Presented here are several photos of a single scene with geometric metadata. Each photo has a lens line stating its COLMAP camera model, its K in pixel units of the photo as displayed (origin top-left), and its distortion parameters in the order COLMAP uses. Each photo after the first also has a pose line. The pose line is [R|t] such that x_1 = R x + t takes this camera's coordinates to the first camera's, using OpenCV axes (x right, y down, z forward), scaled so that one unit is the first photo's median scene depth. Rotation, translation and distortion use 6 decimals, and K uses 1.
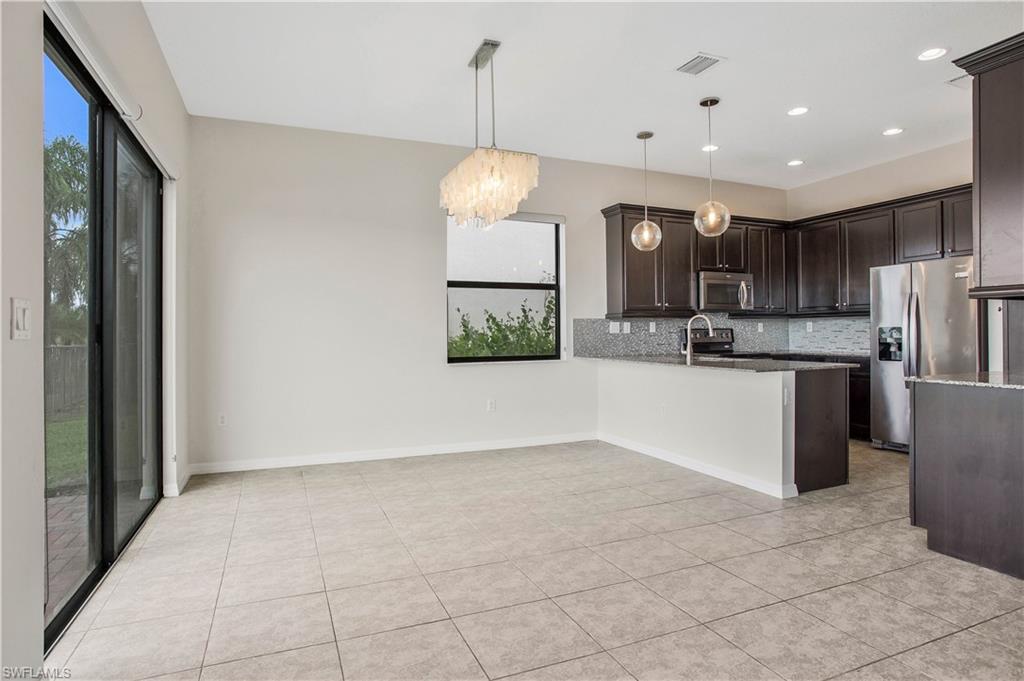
lens RADIAL K [[567.6, 0, 512.0], [0, 567.6, 340.5], [0, 0, 1]] dist [-0.048621, 0.000855]
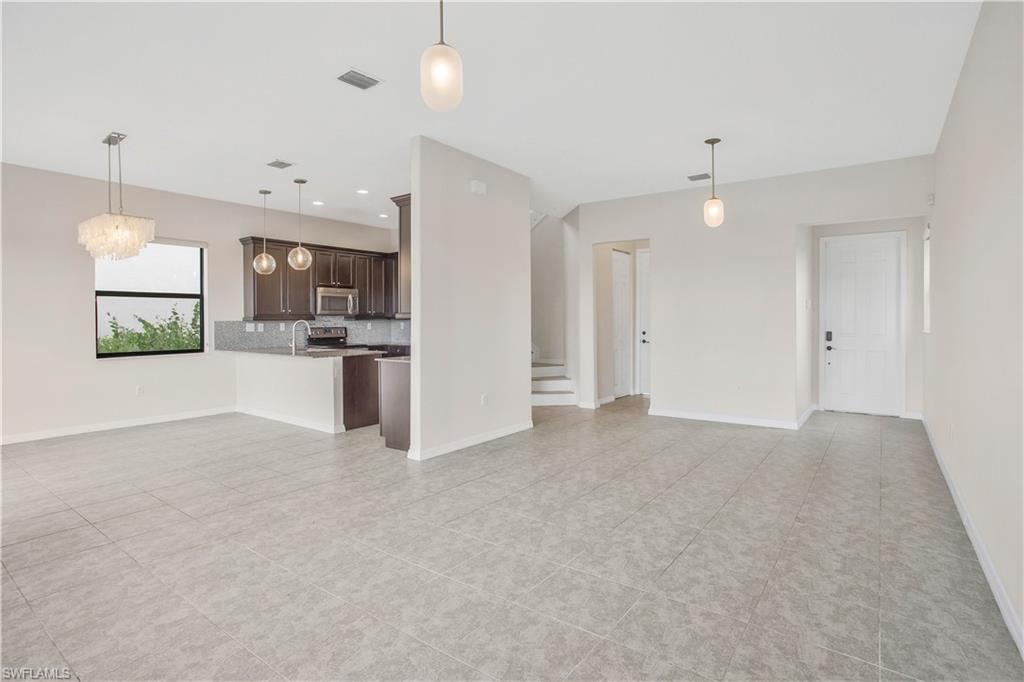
lens RADIAL K [[518.8, 0, 490.4], [0, 518.8, 332.6], [0, 0, 1]] dist [-0.022111, 0.001484]
pose [[0.876850, -0.008798, 0.480683, 0.094148], [0.006854, 0.999960, 0.005800, -0.014383], [-0.480715, -0.001791, 0.876875, -0.350437]]
